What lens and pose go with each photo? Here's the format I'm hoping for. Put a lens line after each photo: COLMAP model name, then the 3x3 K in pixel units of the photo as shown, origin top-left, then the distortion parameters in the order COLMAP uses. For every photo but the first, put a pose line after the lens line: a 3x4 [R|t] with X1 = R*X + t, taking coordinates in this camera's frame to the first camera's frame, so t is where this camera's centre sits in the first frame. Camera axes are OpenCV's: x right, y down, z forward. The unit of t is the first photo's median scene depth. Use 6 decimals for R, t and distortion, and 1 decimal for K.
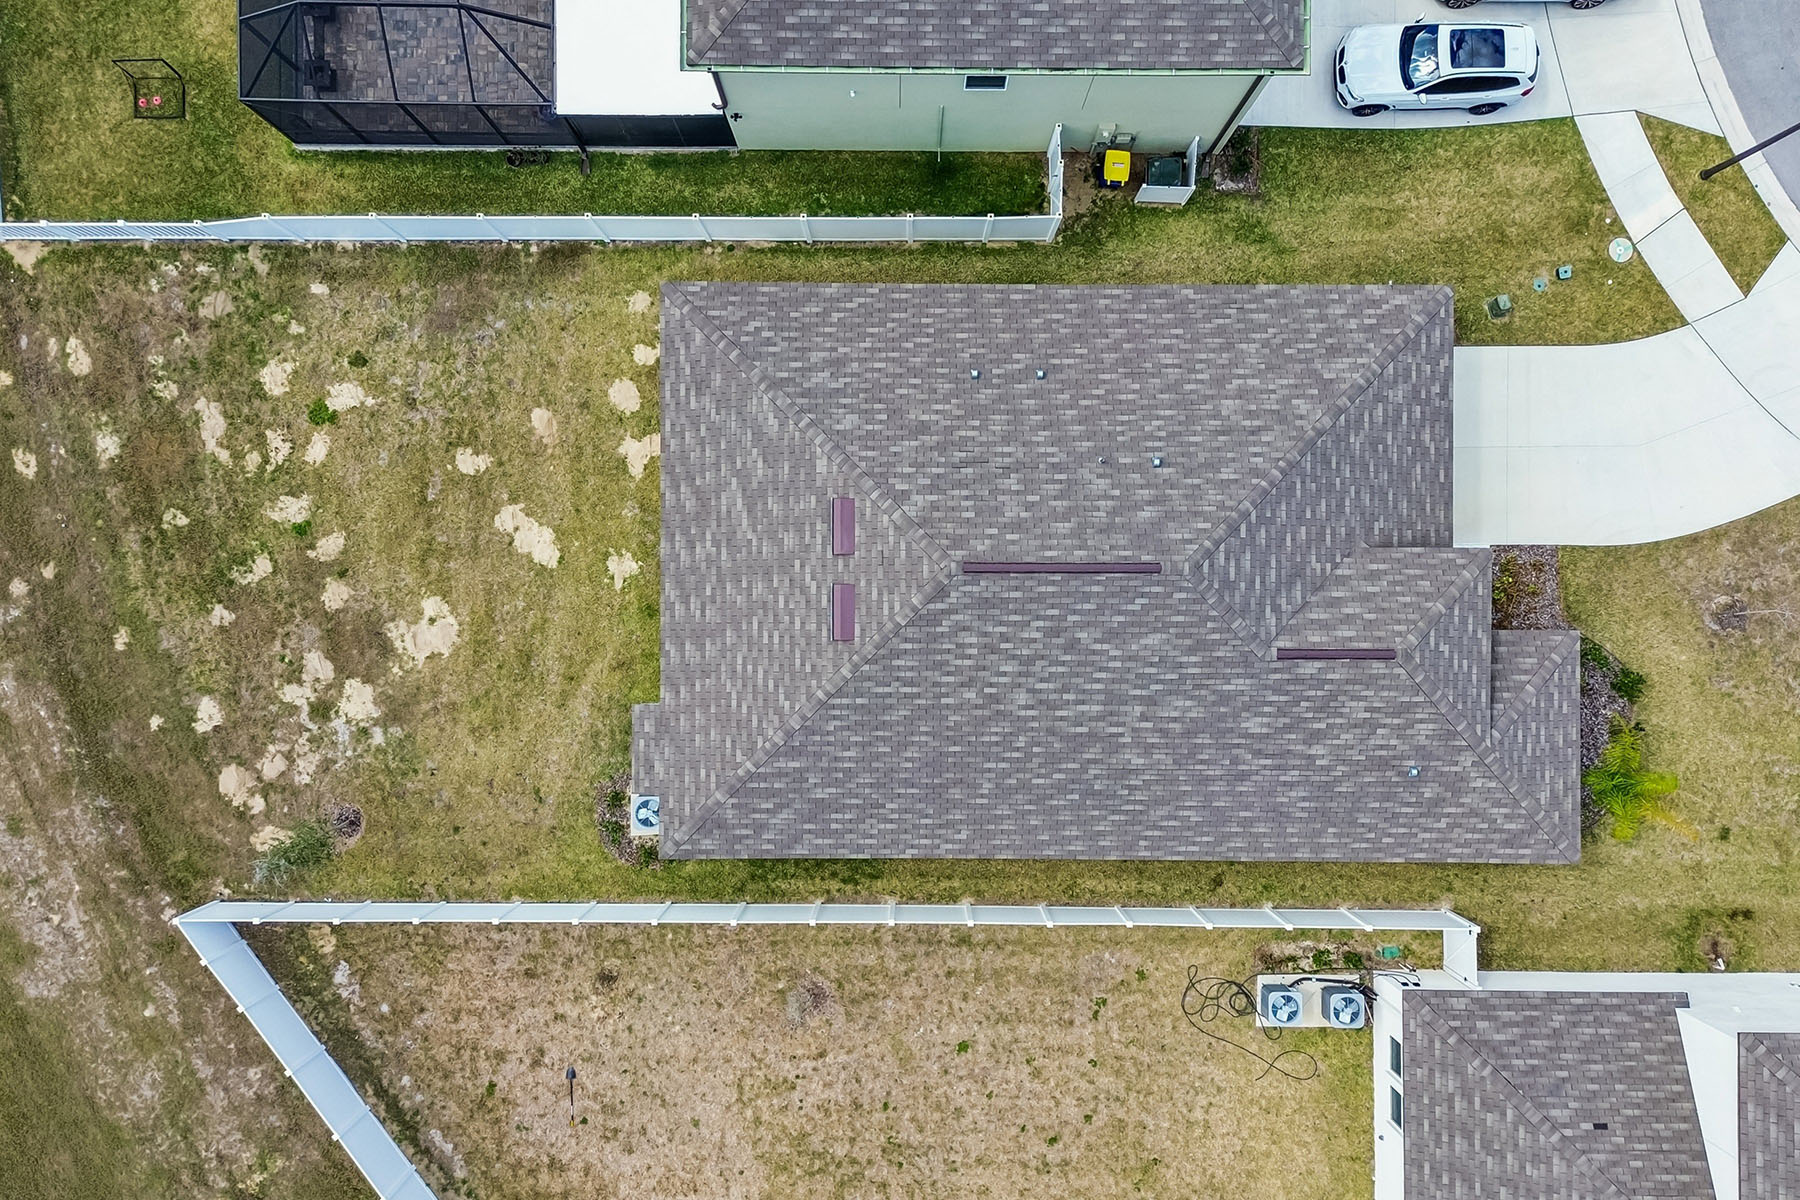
lens RADIAL K [[1284.3, 0, 895.3], [0, 1284.3, 613.2], [0, 0, 1]] dist [0.062789, -0.052133]
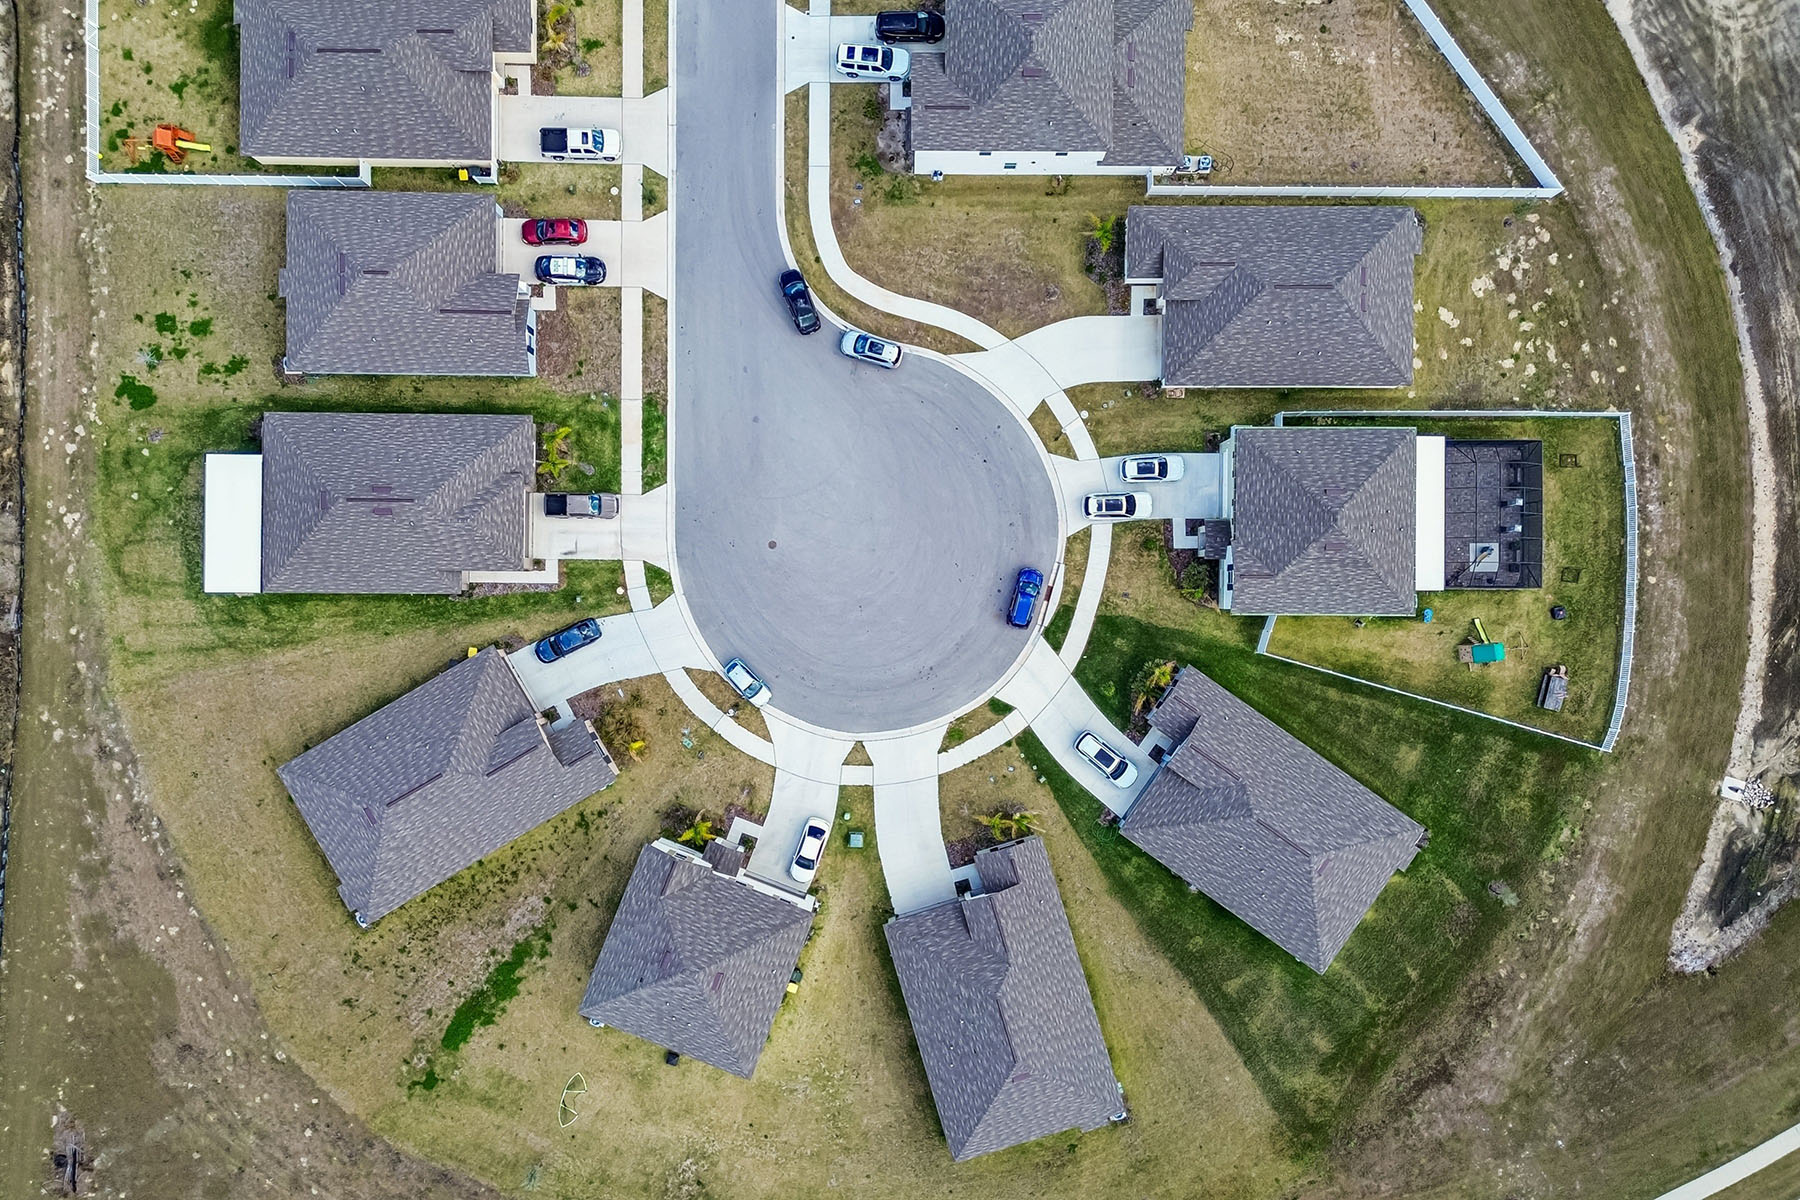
lens RADIAL K [[1284.3, 0, 895.3], [0, 1284.3, 613.2], [0, 0, 1]] dist [0.062789, -0.052133]
pose [[-0.999918, -0.000957, -0.012760, 1.049882], [0.000851, -0.999965, 0.008314, -0.777888], [-0.012768, 0.008303, 0.999884, -2.023440]]
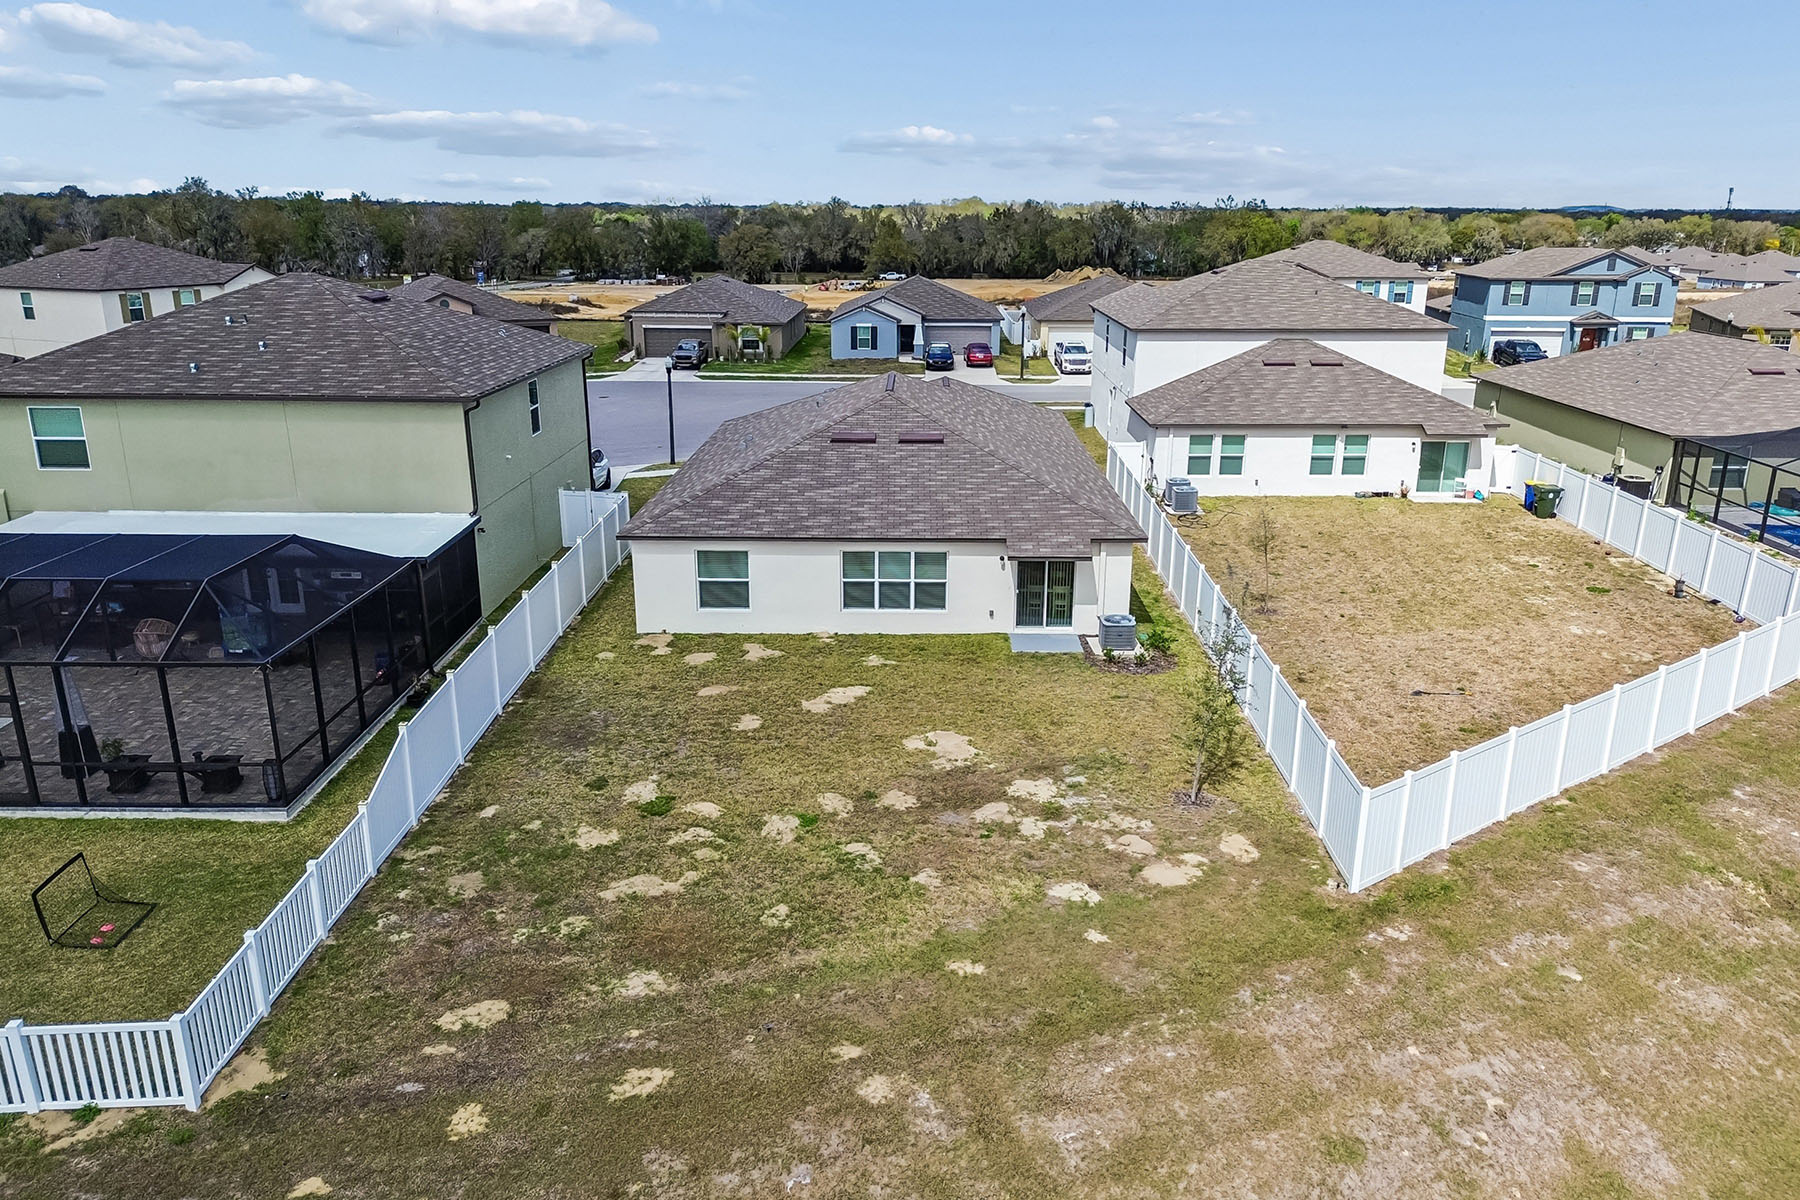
lens RADIAL K [[1279.3, 0, 916.9], [0, 1279.3, 600.4], [0, 0, 1]] dist [0.082544, -0.082319]
pose [[0.000173, -0.300709, 0.953716, -1.116171], [0.999976, 0.006695, 0.001929, -0.005361], [-0.006966, 0.953692, 0.300703, 0.659051]]
